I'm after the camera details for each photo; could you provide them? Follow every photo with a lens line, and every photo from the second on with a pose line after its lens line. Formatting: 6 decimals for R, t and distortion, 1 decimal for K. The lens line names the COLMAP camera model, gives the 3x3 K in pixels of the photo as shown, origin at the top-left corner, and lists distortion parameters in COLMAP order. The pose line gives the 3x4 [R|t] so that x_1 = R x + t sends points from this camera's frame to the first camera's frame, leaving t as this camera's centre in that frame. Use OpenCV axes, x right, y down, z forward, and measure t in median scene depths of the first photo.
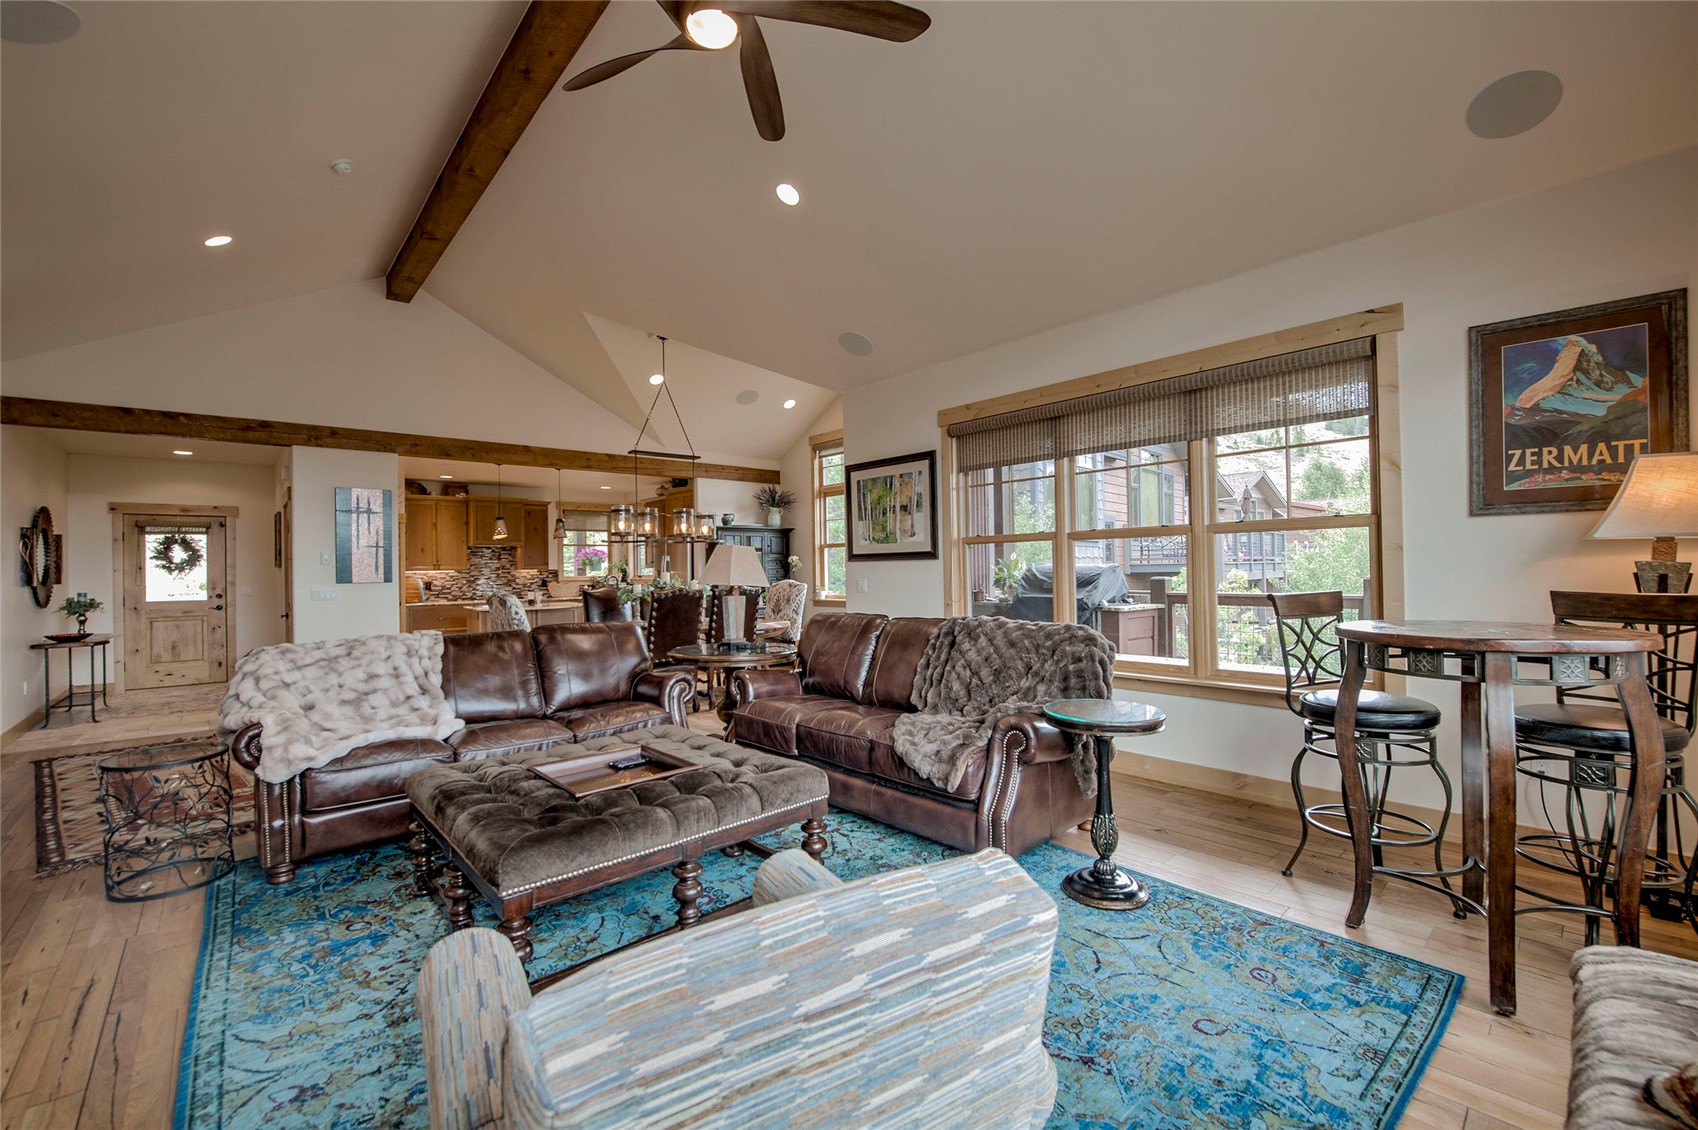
lens RADIAL K [[718.5, 0, 854.1], [0, 718.5, 565.1], [0, 0, 1]] dist [-0.023460, -0.000472]
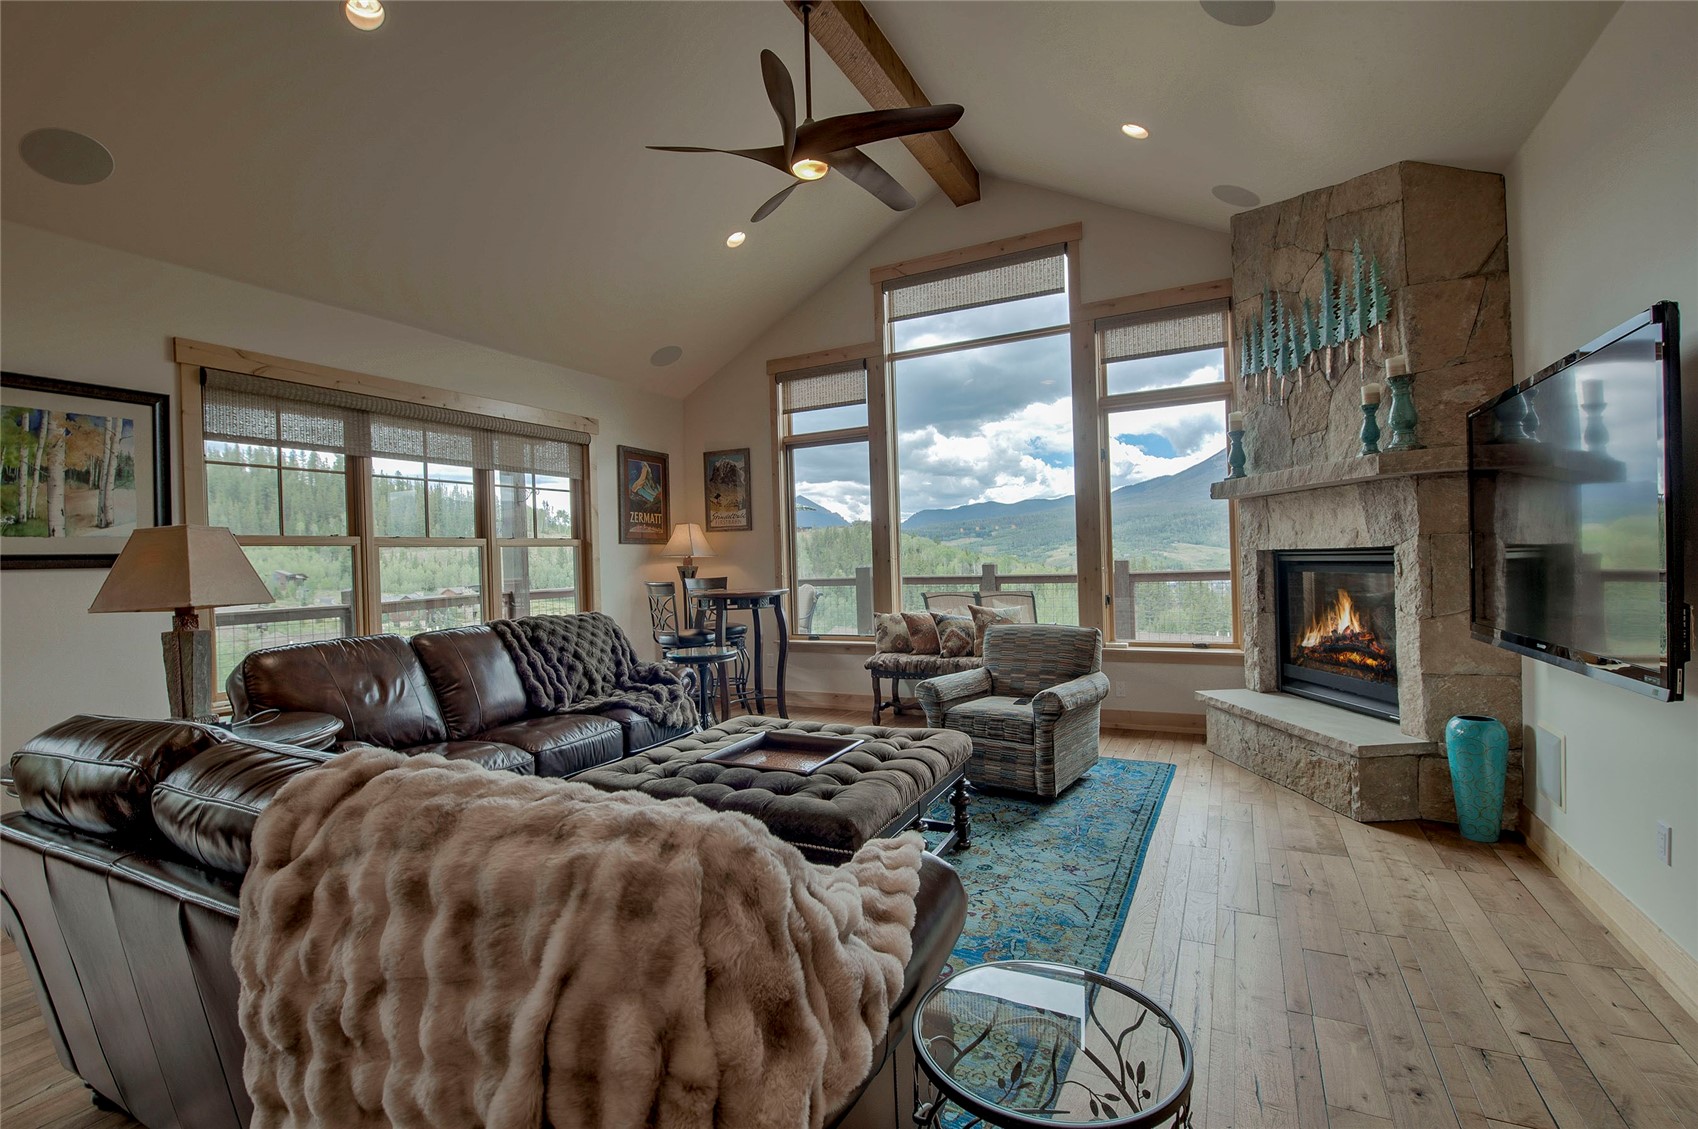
lens RADIAL K [[763.3, 0, 848.4], [0, 763.3, 563.2], [0, 0, 1]] dist [-0.011859, -0.000073]
pose [[-0.376501, 0.019376, 0.926214, -1.106330], [0.028716, 0.999545, -0.009238, 0.018954], [-0.925971, 0.023119, -0.376886, 1.045140]]
